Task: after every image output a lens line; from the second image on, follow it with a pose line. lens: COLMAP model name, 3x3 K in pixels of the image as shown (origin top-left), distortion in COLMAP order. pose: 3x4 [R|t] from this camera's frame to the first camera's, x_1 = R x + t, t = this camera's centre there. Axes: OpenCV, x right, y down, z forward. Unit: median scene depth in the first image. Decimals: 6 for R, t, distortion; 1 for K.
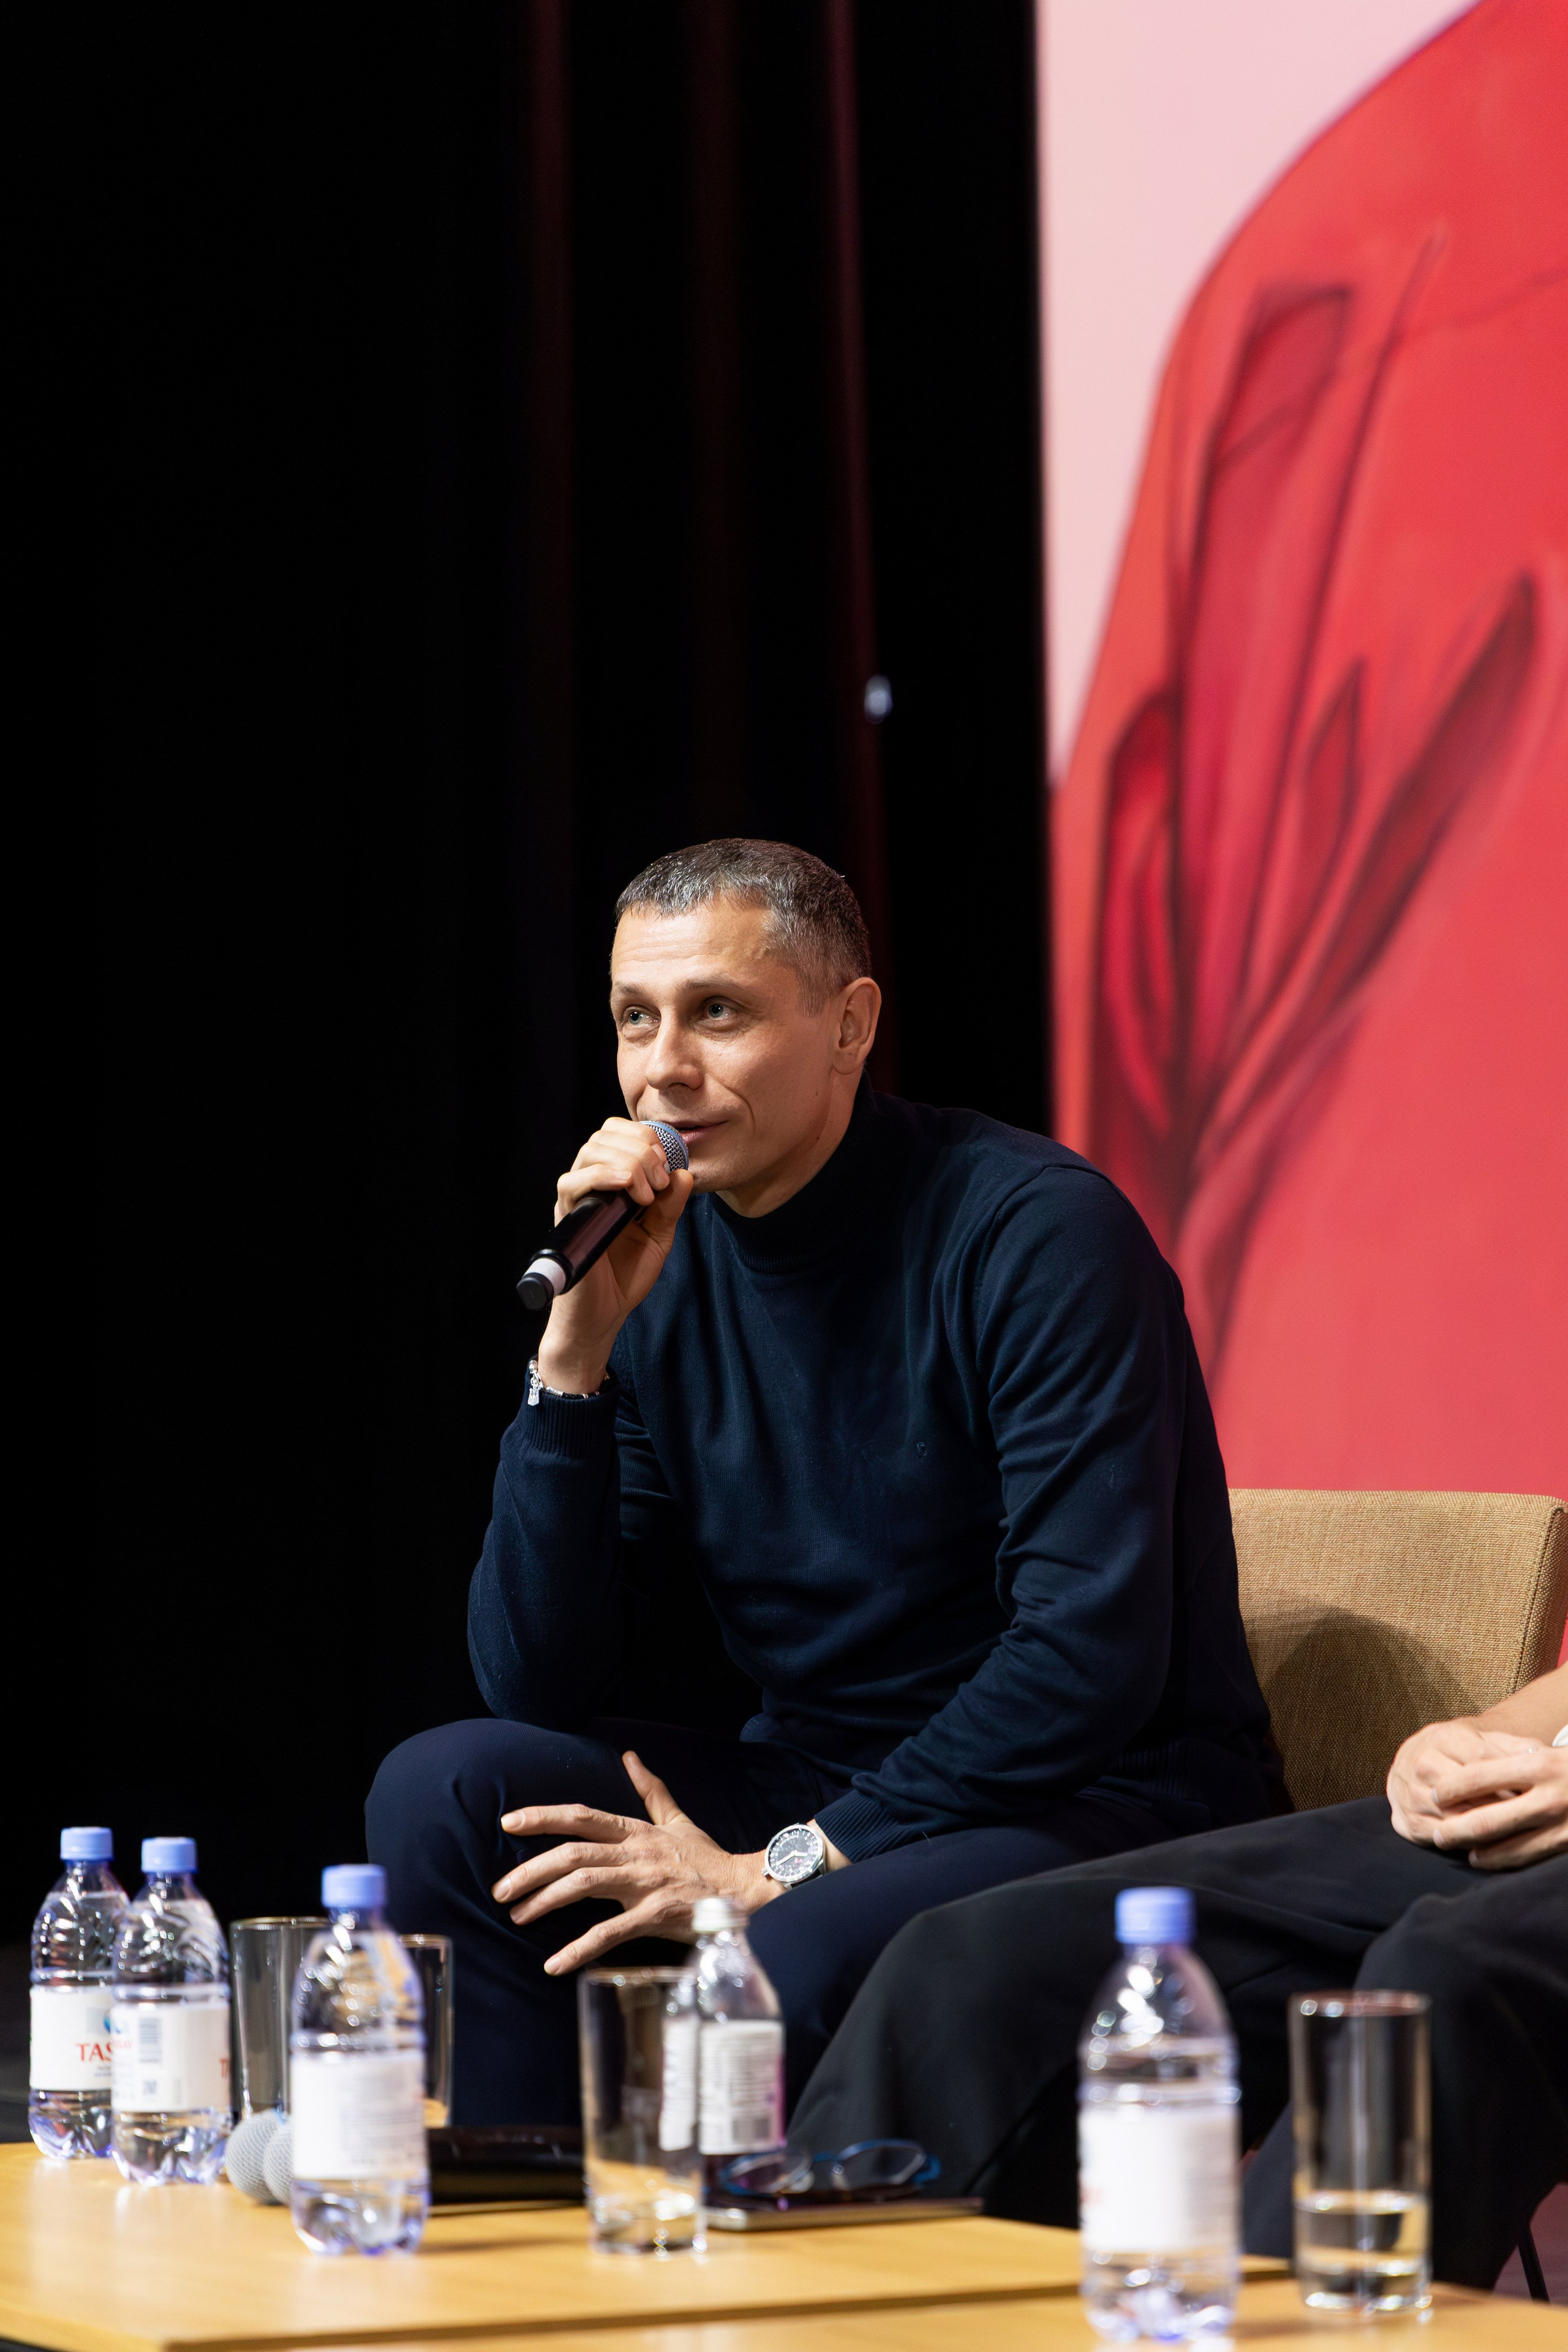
lens RADIAL K [[7472.0, 0, 788.9], [0, 7472.0, 1169.0], [0, 0, 1]] dist [-0.008920, 0.000000]
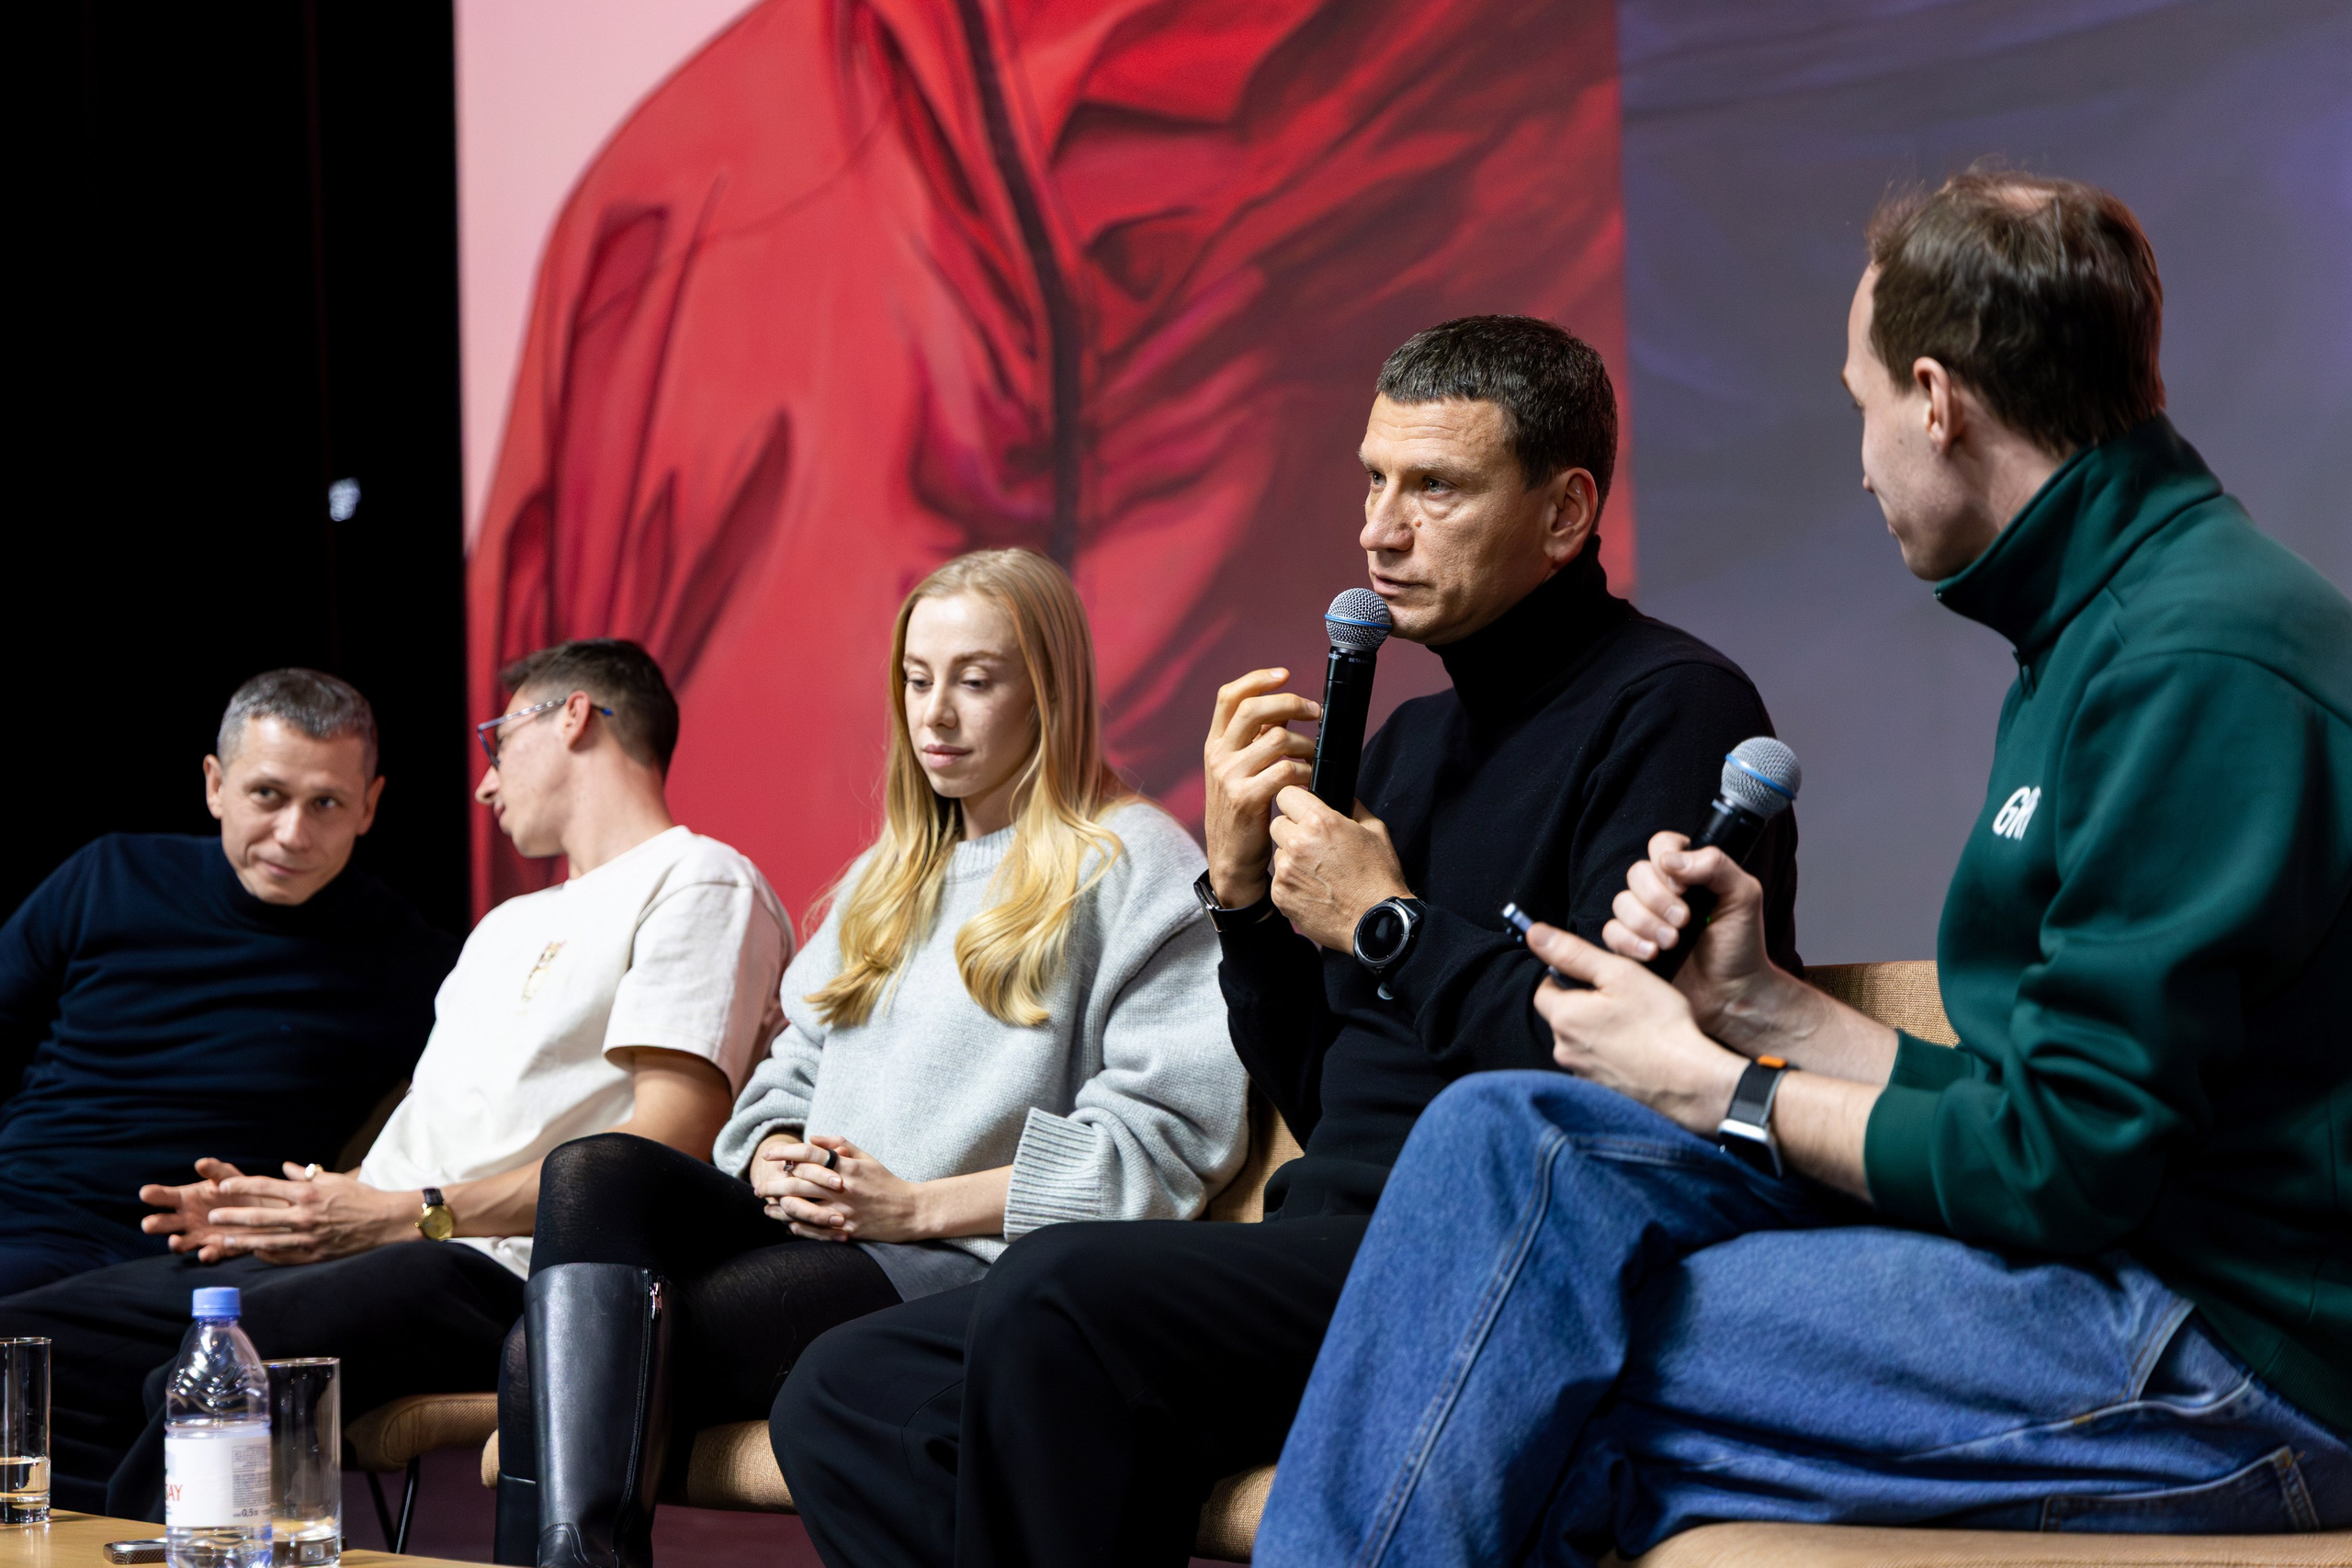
lens RADIAL K [[5340.1, 0, 1190.9], [0, 5340.1, 763.7], [0, 0, 1]] dist [-0.011413, 0.000000]
pose [[0.987555, -0.004902, 0.157197, 0.117161], [0.006711, 0.999917, -0.010977, -0.002579], [-0.157131, 0.011895, 0.987506, -0.174969]]
